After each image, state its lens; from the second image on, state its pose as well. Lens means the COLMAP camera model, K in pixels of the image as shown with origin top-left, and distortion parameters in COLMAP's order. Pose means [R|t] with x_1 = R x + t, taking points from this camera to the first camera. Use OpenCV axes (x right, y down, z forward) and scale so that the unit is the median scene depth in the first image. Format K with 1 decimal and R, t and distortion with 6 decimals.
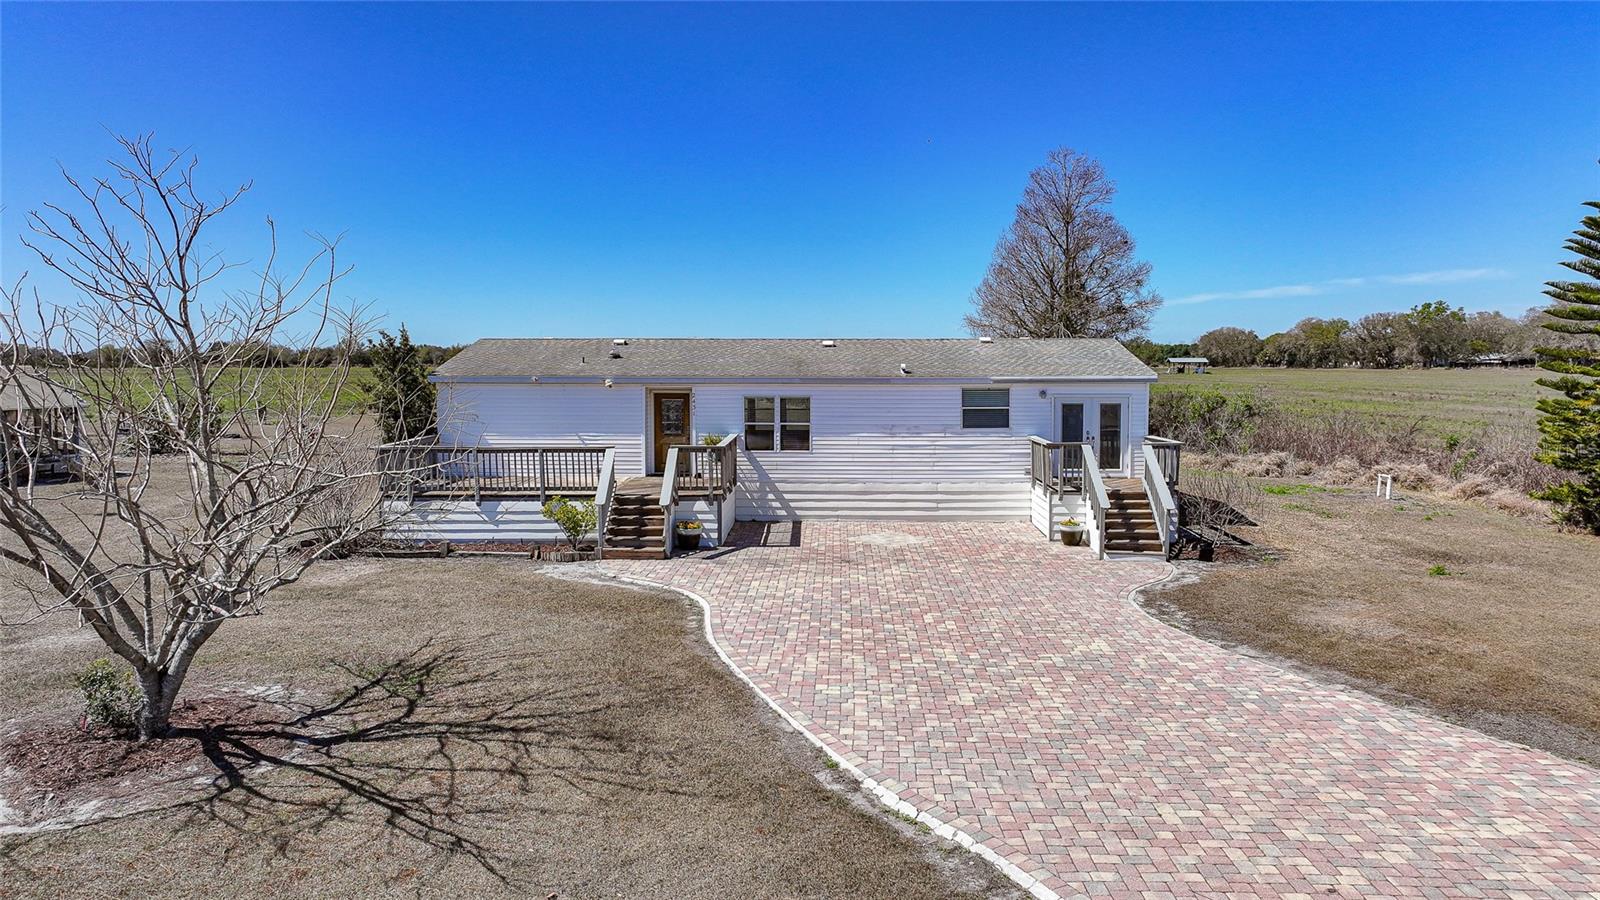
lens RADIAL K [[1123.8, 0, 800.0], [0, 1123.8, 450.0], [0, 0, 1]] dist [0.002674, -0.000862]
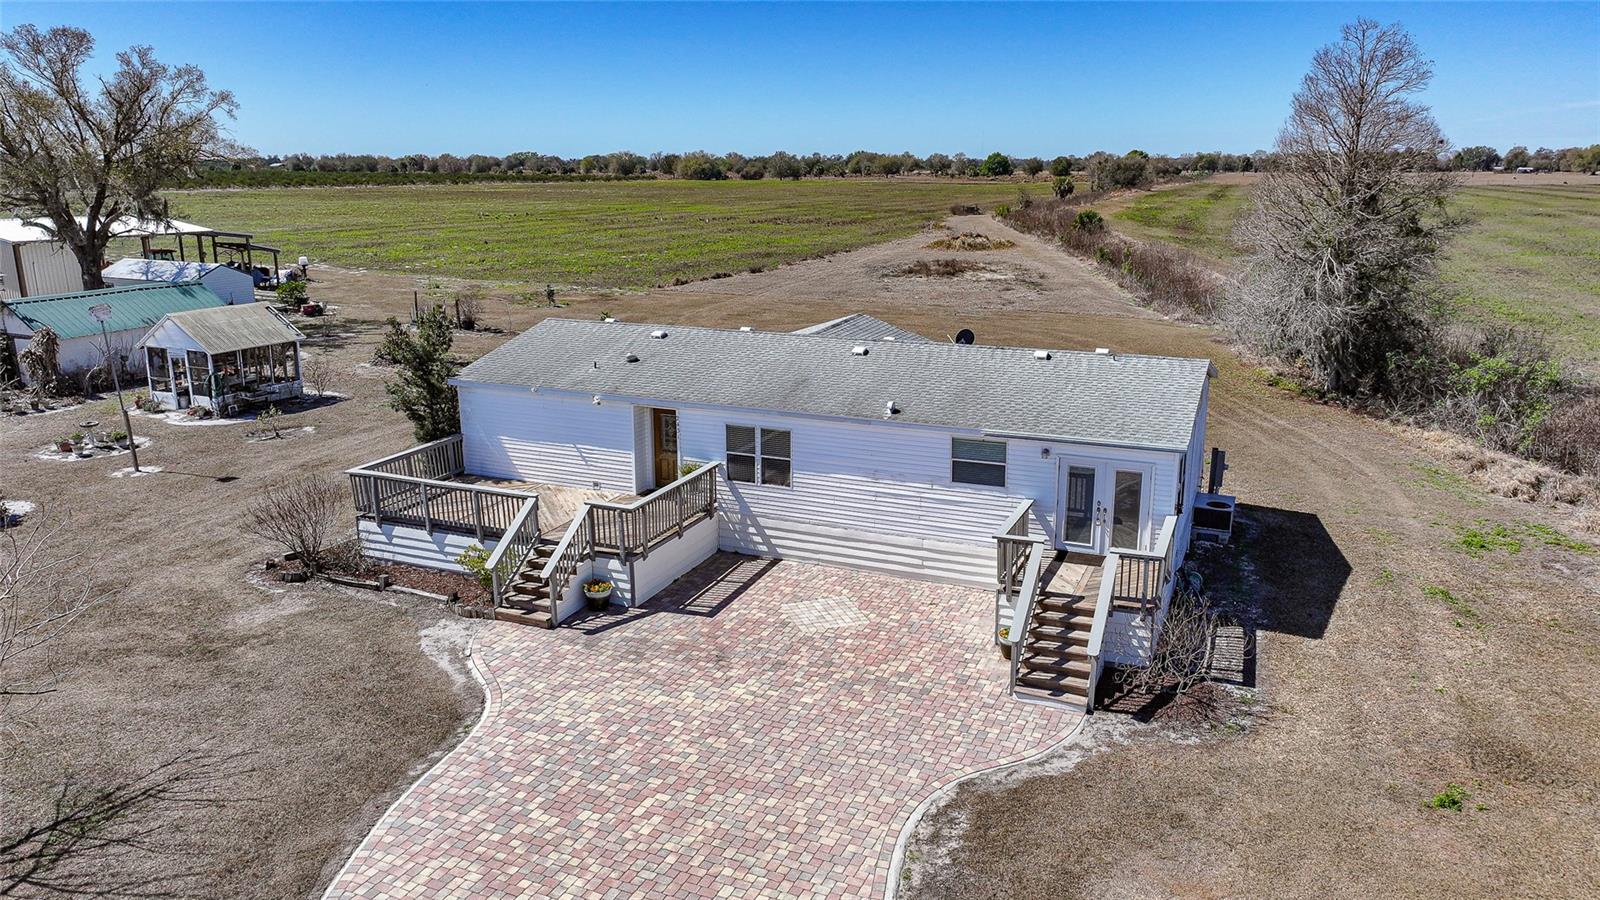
lens RADIAL K [[1123.8, 0, 800.0], [0, 1123.8, 450.0], [0, 0, 1]] dist [0.002674, -0.000862]
pose [[0.927808, 0.091852, -0.361572, 0.347441], [-0.028271, 0.983740, 0.177359, -0.193868], [0.371984, -0.154334, 0.915319, 0.170109]]
